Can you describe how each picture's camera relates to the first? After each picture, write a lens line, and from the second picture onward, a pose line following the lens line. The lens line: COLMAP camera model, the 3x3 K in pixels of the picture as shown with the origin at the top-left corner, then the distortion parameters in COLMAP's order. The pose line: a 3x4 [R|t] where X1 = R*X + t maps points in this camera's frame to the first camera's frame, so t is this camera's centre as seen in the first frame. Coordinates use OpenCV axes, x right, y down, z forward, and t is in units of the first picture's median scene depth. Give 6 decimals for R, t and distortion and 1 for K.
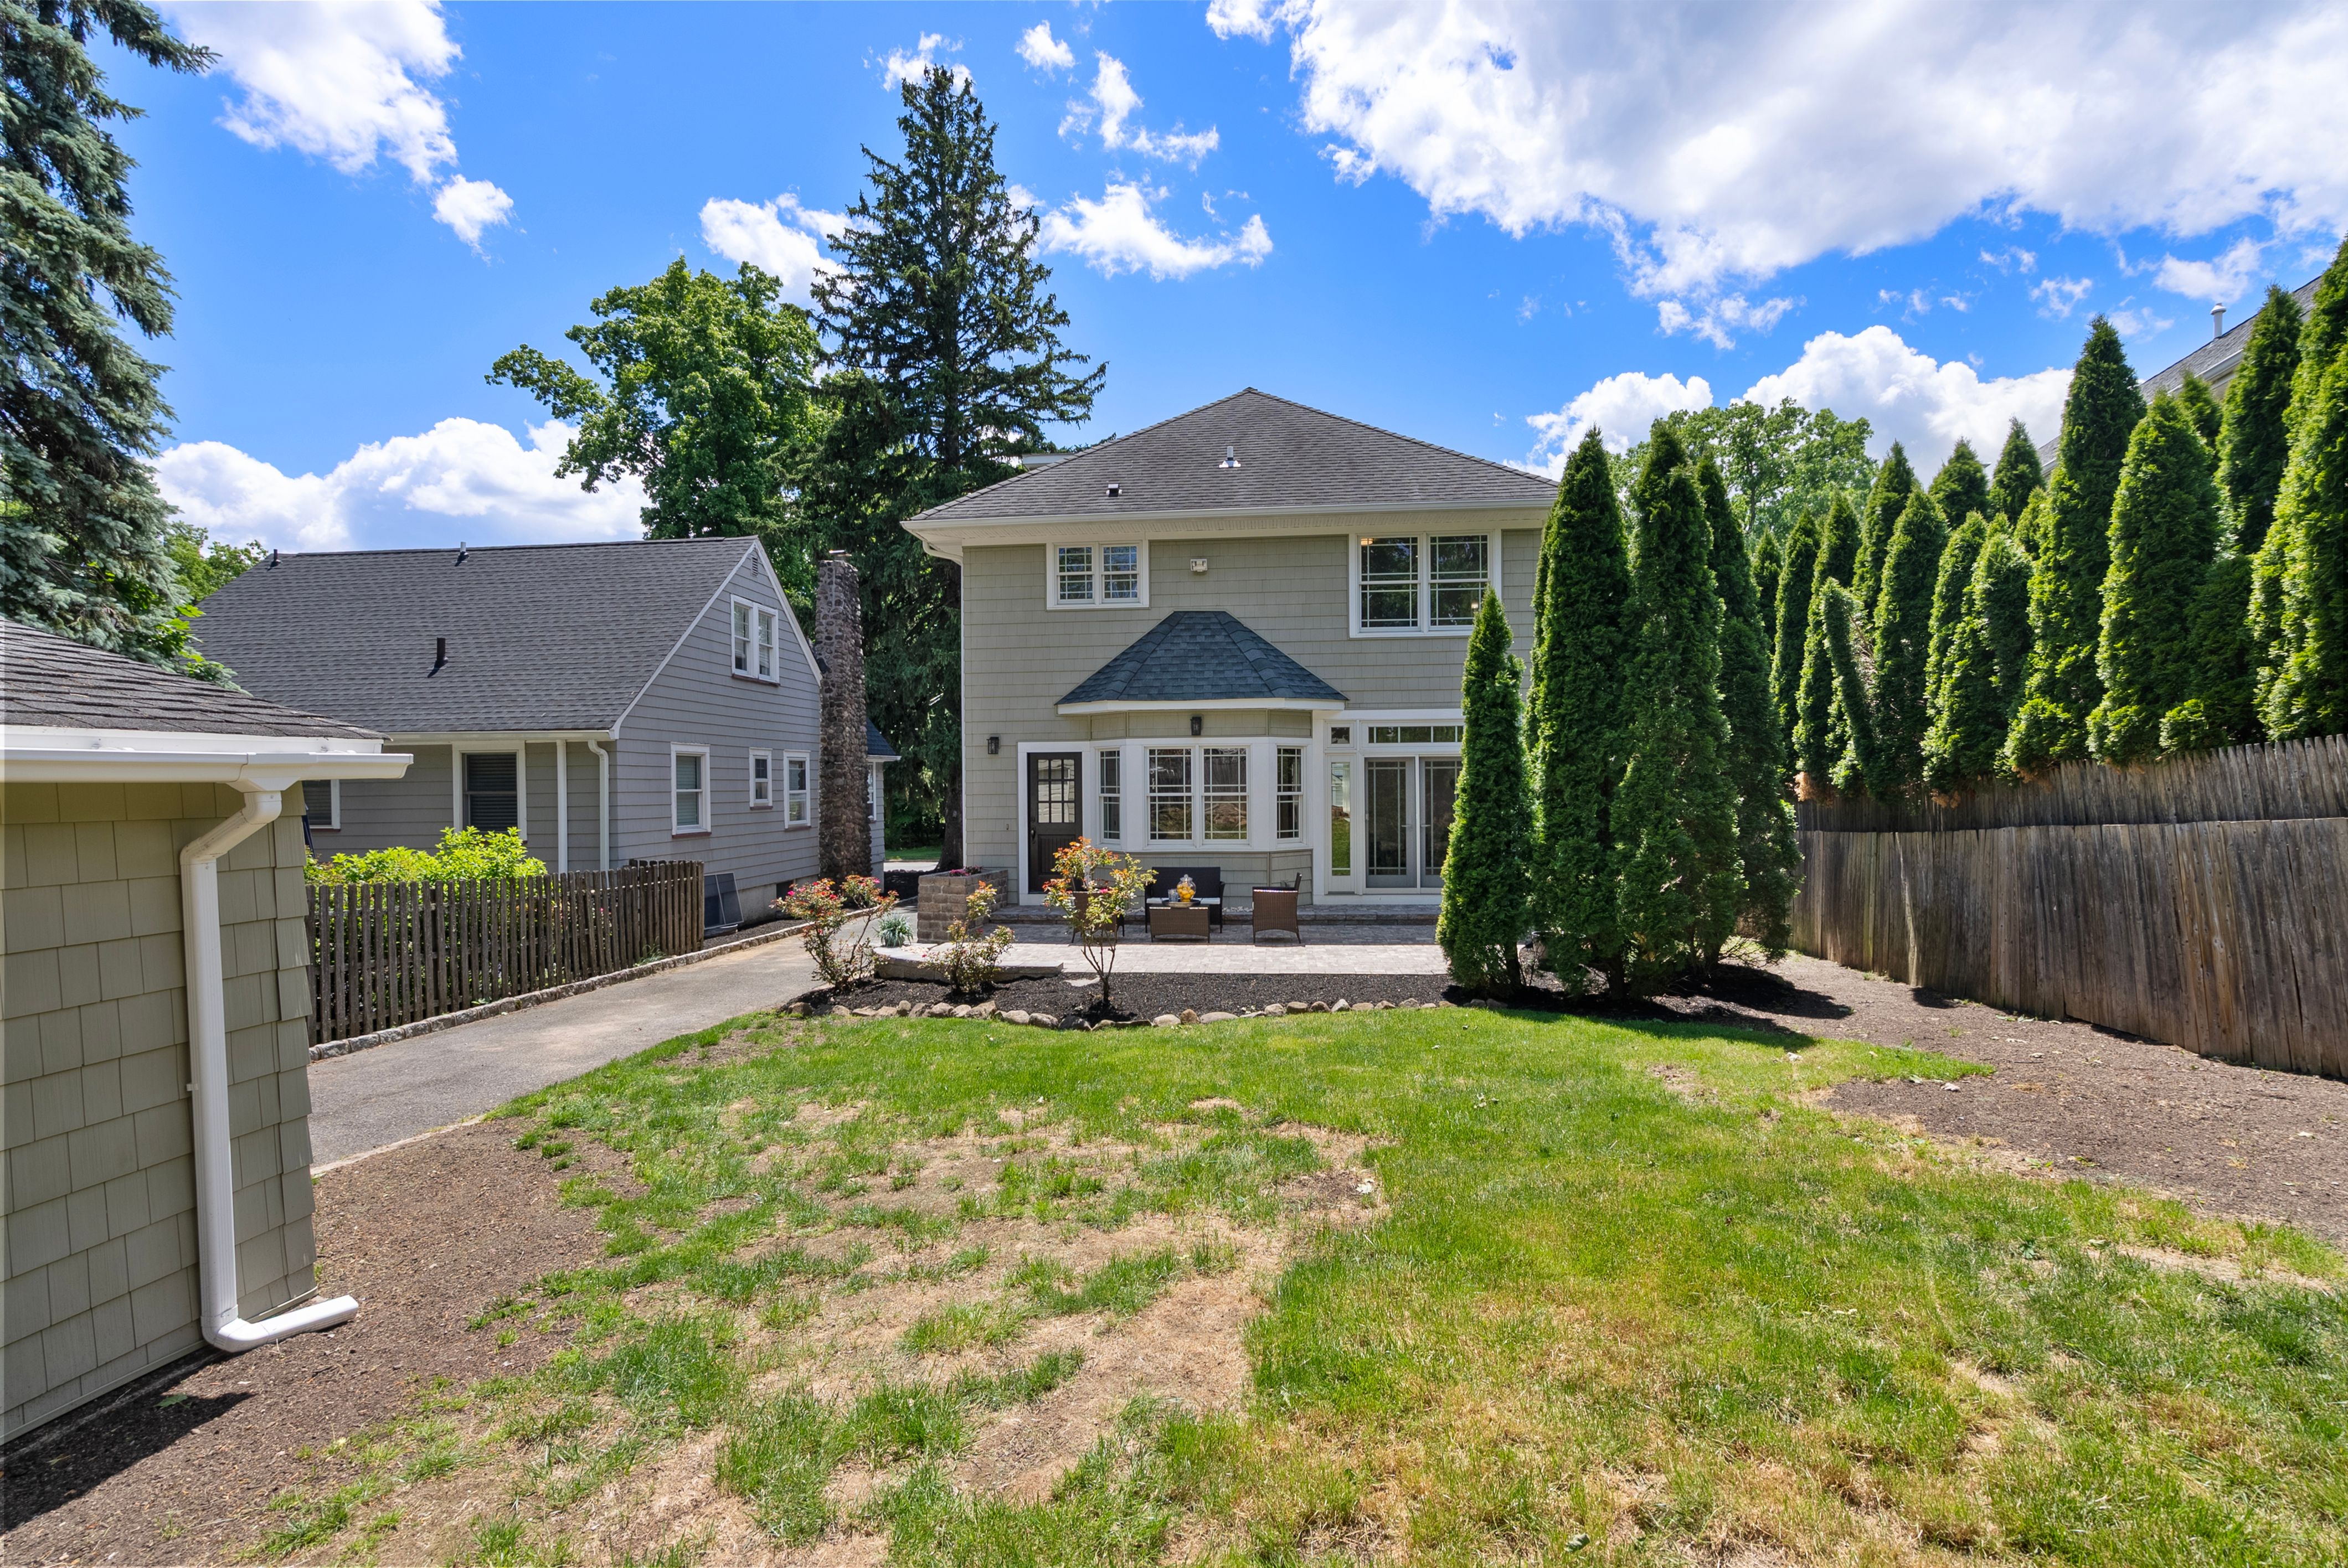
lens RADIAL K [[1067.2, 0, 1177.3], [0, 1067.2, 787.9], [0, 0, 1]] dist [-0.001717, 0.000810]
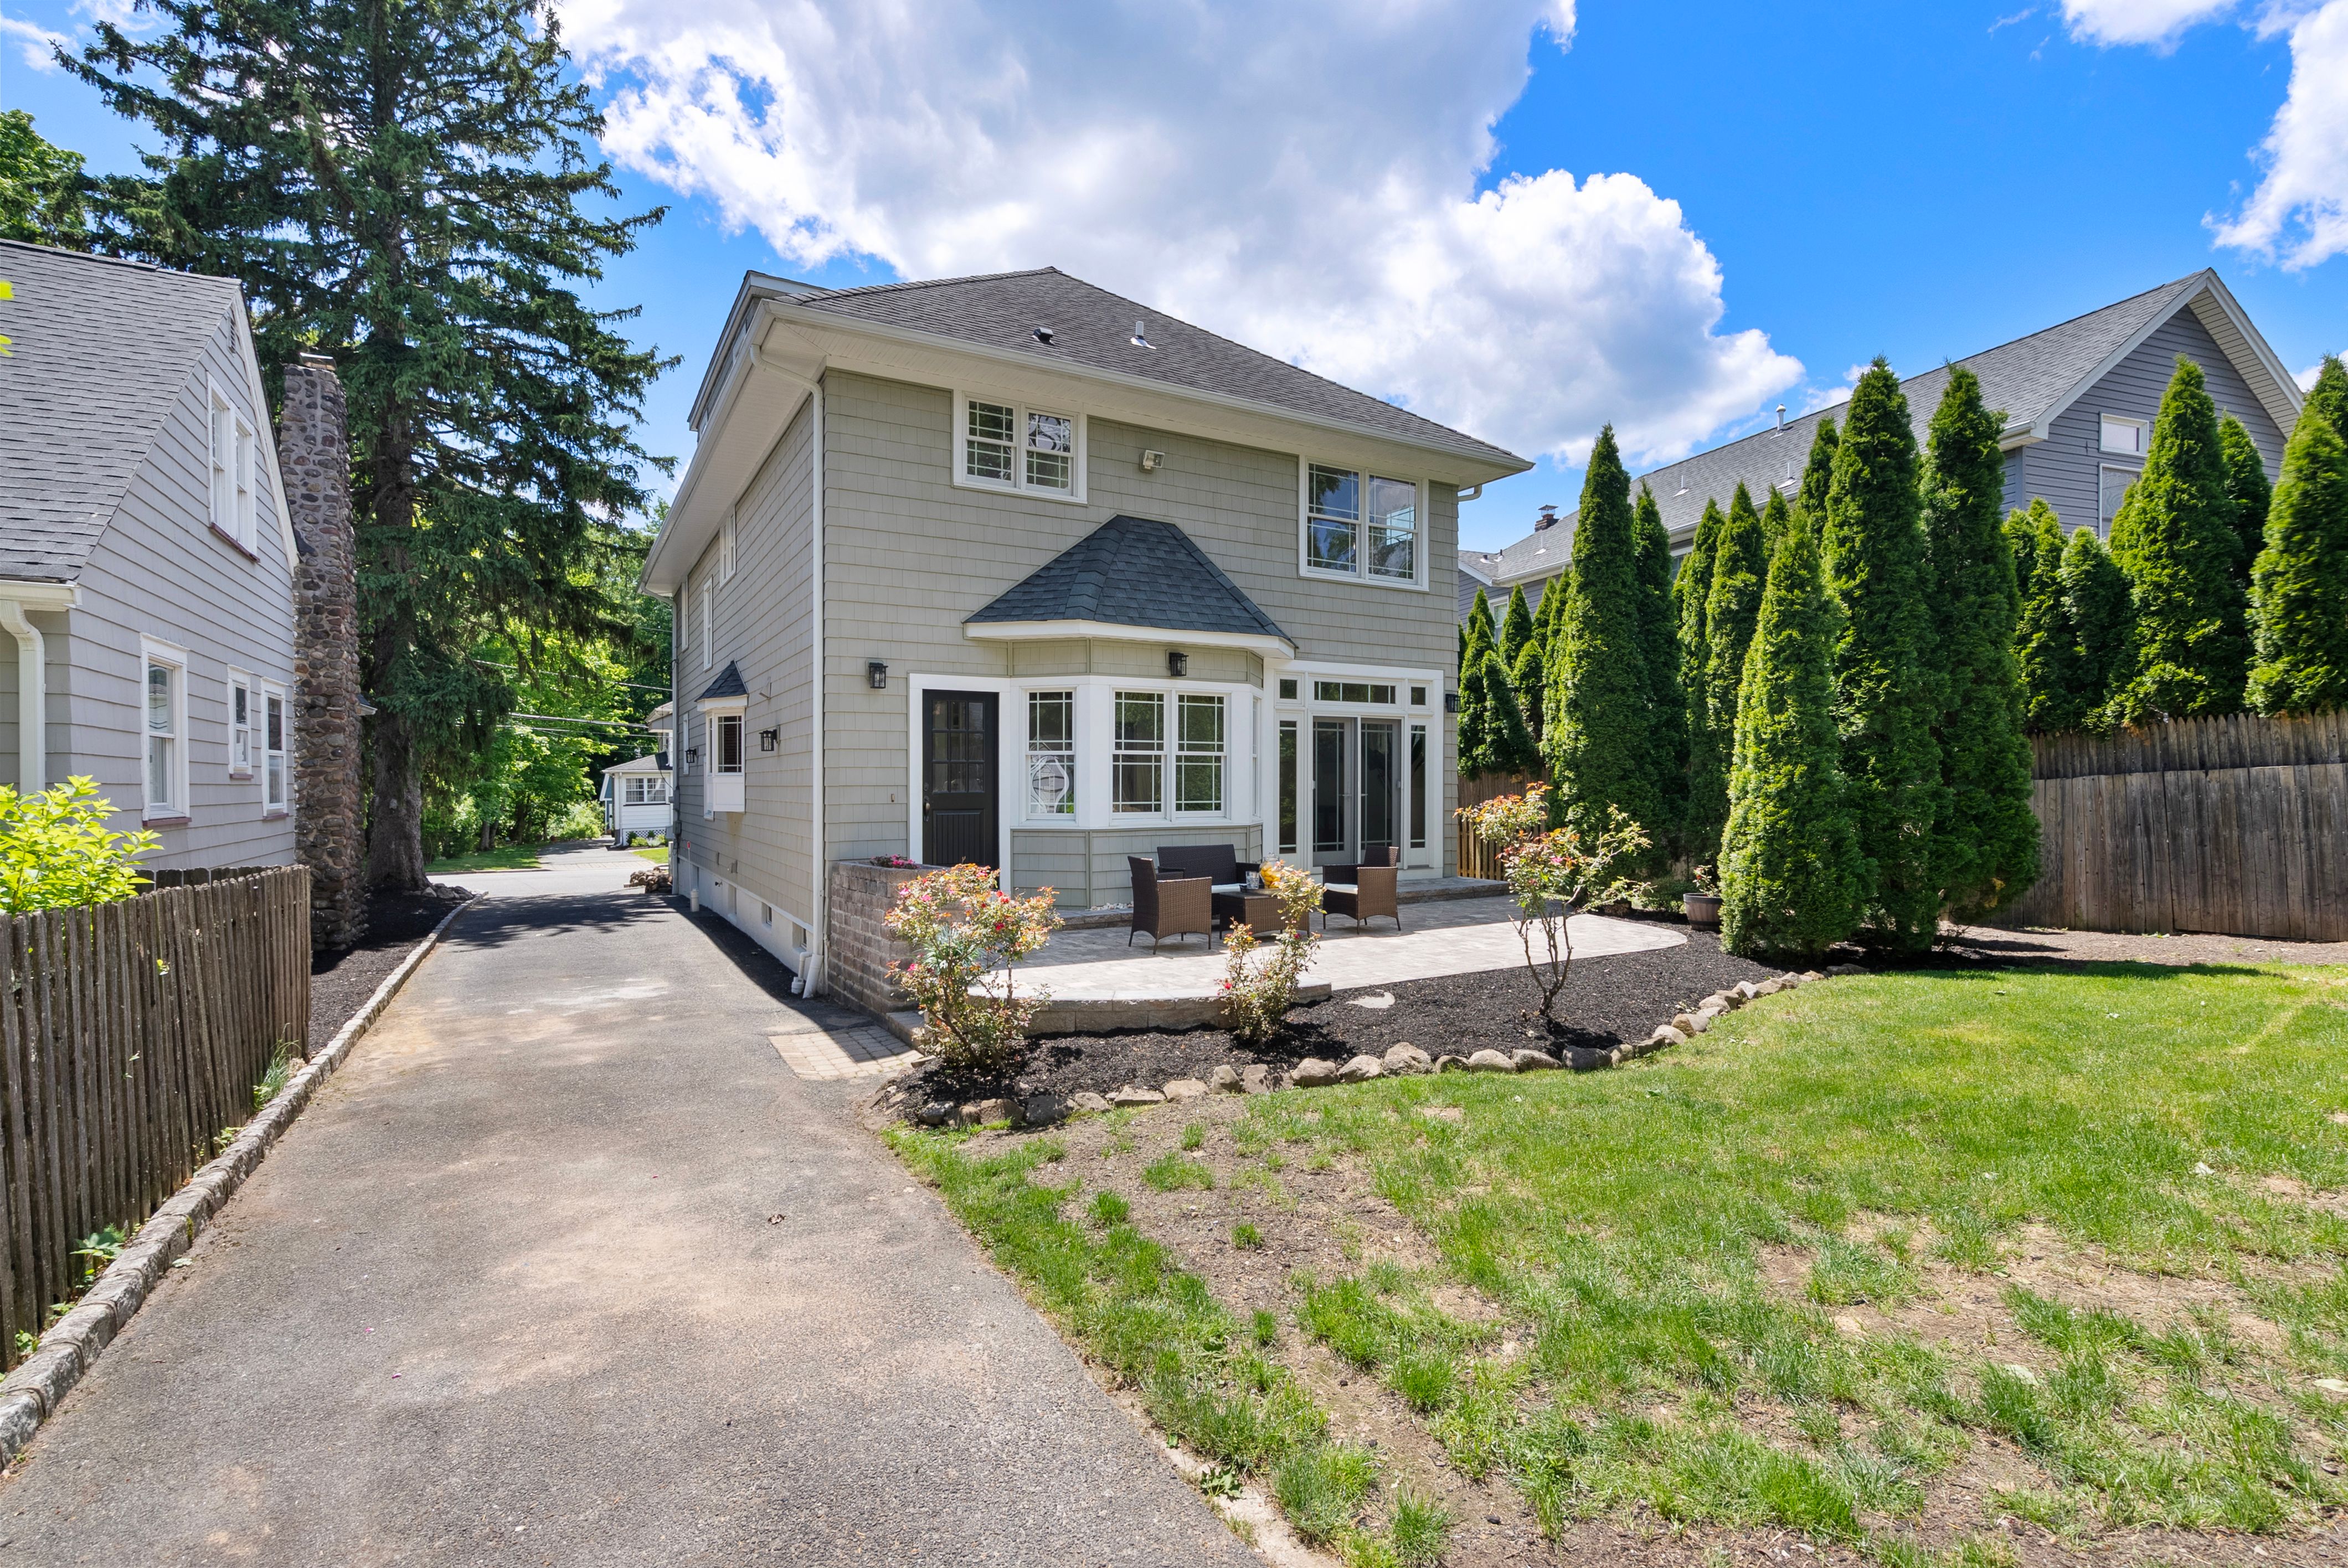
lens RADIAL K [[1067.2, 0, 1157.0], [0, 1067.2, 784.6], [0, 0, 1]] dist [-0.001717, 0.000810]
pose [[0.816739, 0.006784, 0.576967, -0.425764], [-0.003248, 0.999969, -0.007159, 0.033619], [-0.576998, 0.003973, 0.816736, 0.366752]]
